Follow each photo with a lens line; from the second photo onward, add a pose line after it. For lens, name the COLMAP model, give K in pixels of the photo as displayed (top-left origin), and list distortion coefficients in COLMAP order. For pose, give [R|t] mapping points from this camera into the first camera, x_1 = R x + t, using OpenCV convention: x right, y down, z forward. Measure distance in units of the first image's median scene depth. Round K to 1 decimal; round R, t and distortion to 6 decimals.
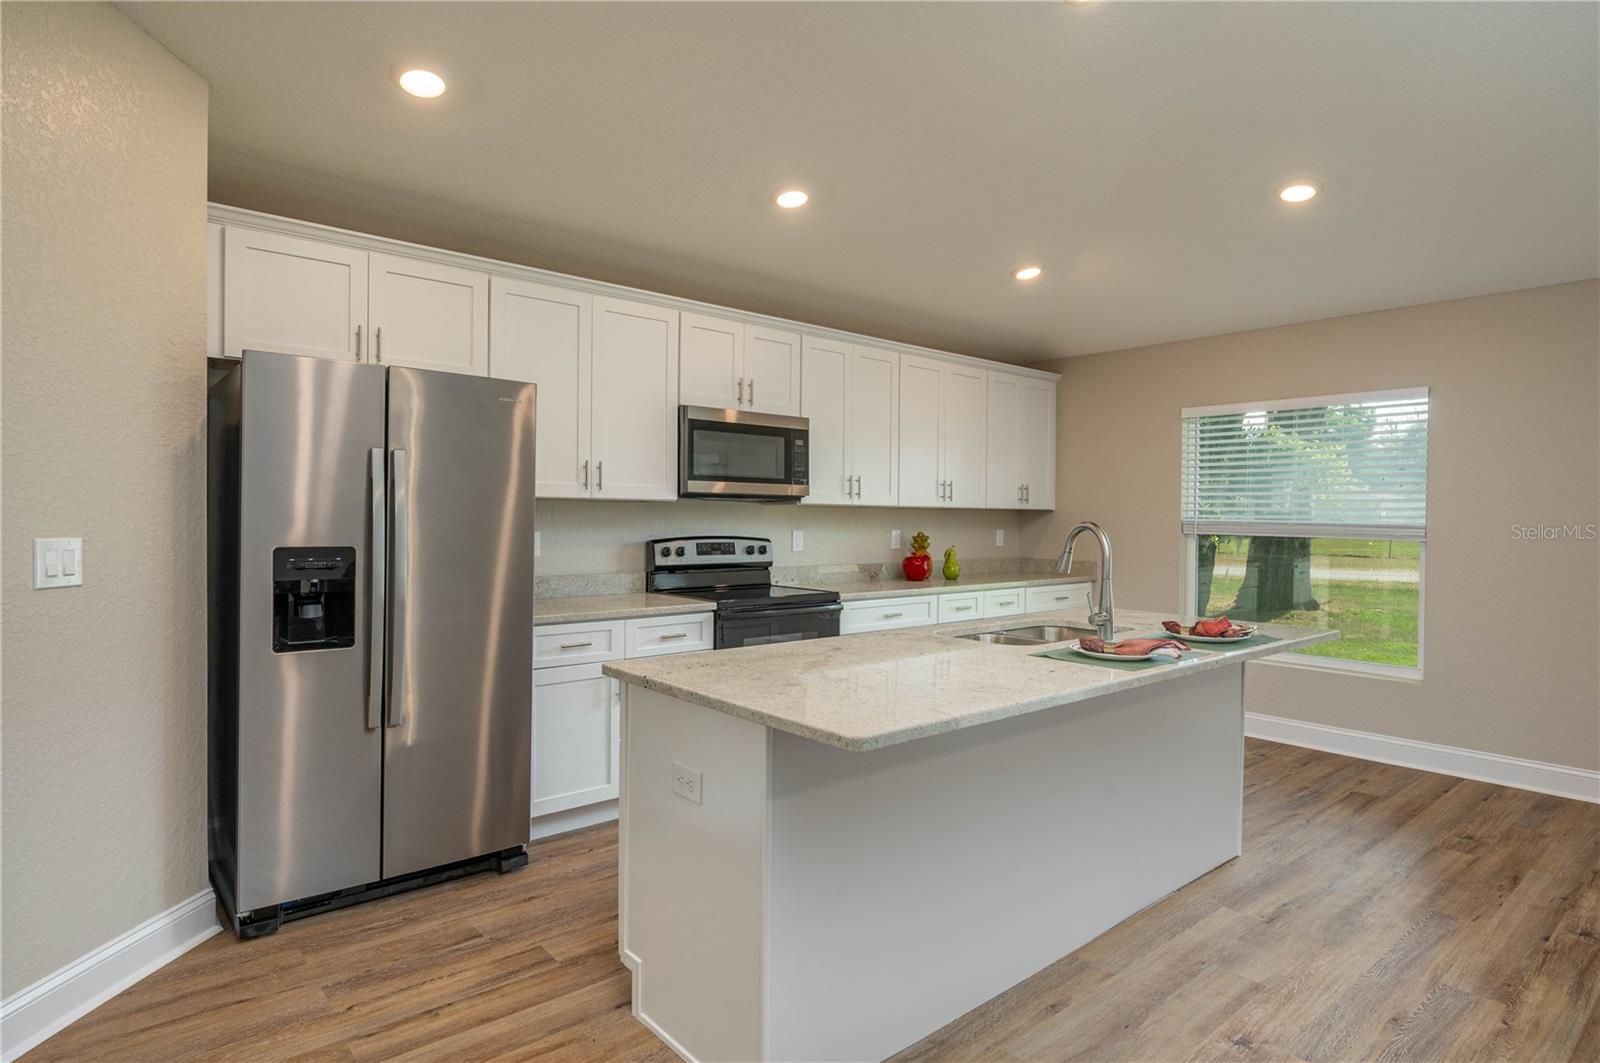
lens RADIAL K [[871.7, 0, 796.8], [0, 871.7, 526.4], [0, 0, 1]] dist [-0.000026, 0.000056]
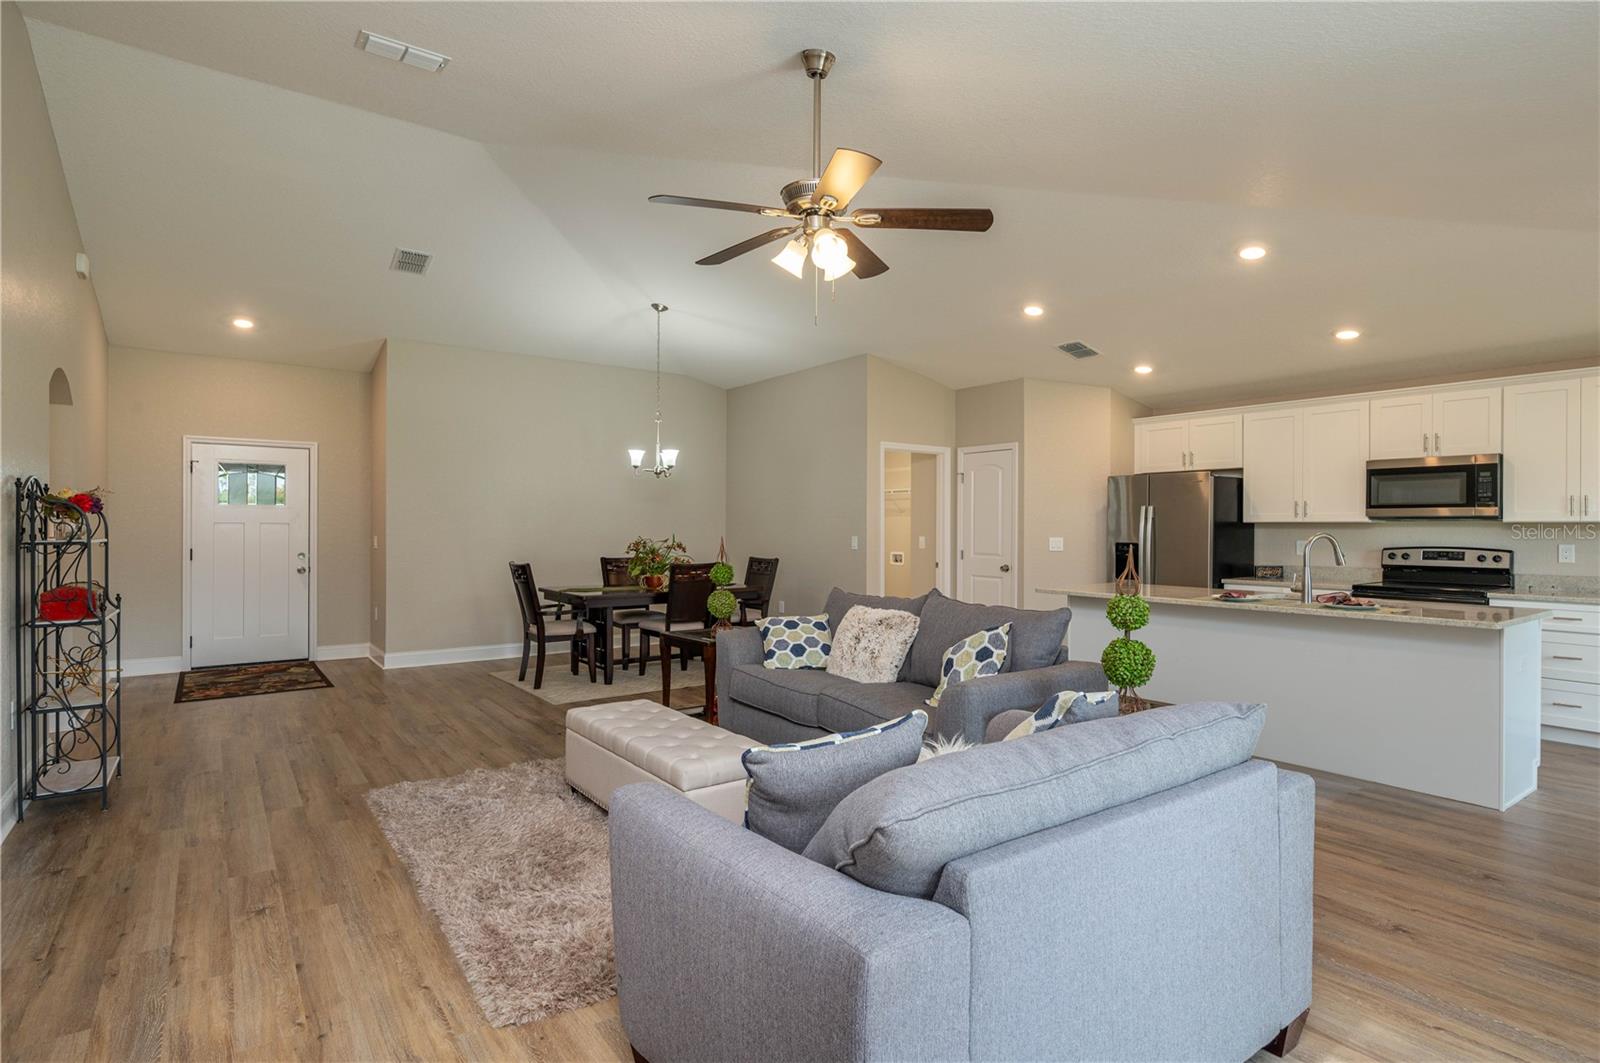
lens RADIAL K [[819.4, 0, 804.4], [0, 819.4, 532.4], [0, 0, 1]] dist [-0.012179, 0.000329]
pose [[-0.075371, -0.005634, -0.997140, 1.294131], [-0.014985, 0.999878, -0.004517, 0.009999], [0.997043, 0.014602, -0.075446, 0.094960]]
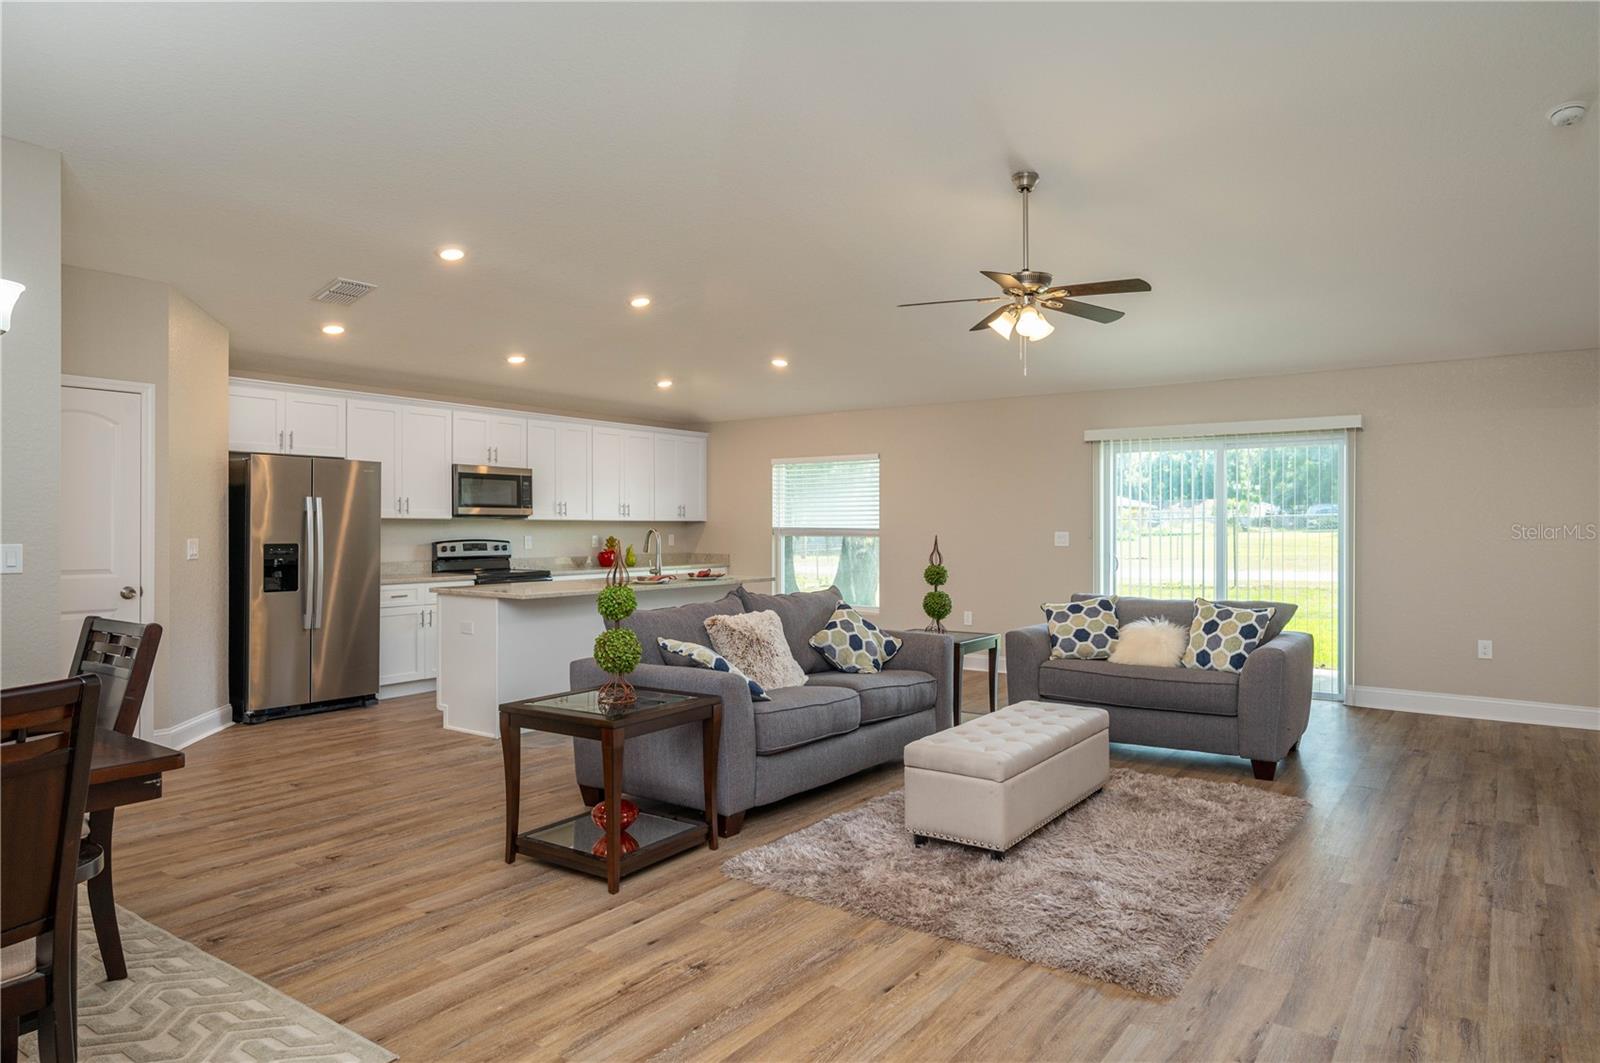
lens RADIAL K [[971.6, 0, 799.2], [0, 971.6, 524.9], [0, 0, 1]] dist [-0.006586, -0.000047]
pose [[0.972581, -0.009217, 0.232383, 0.081597], [0.011882, 0.999879, -0.010071, 0.009719], [-0.232262, 0.012556, 0.972572, -0.979934]]
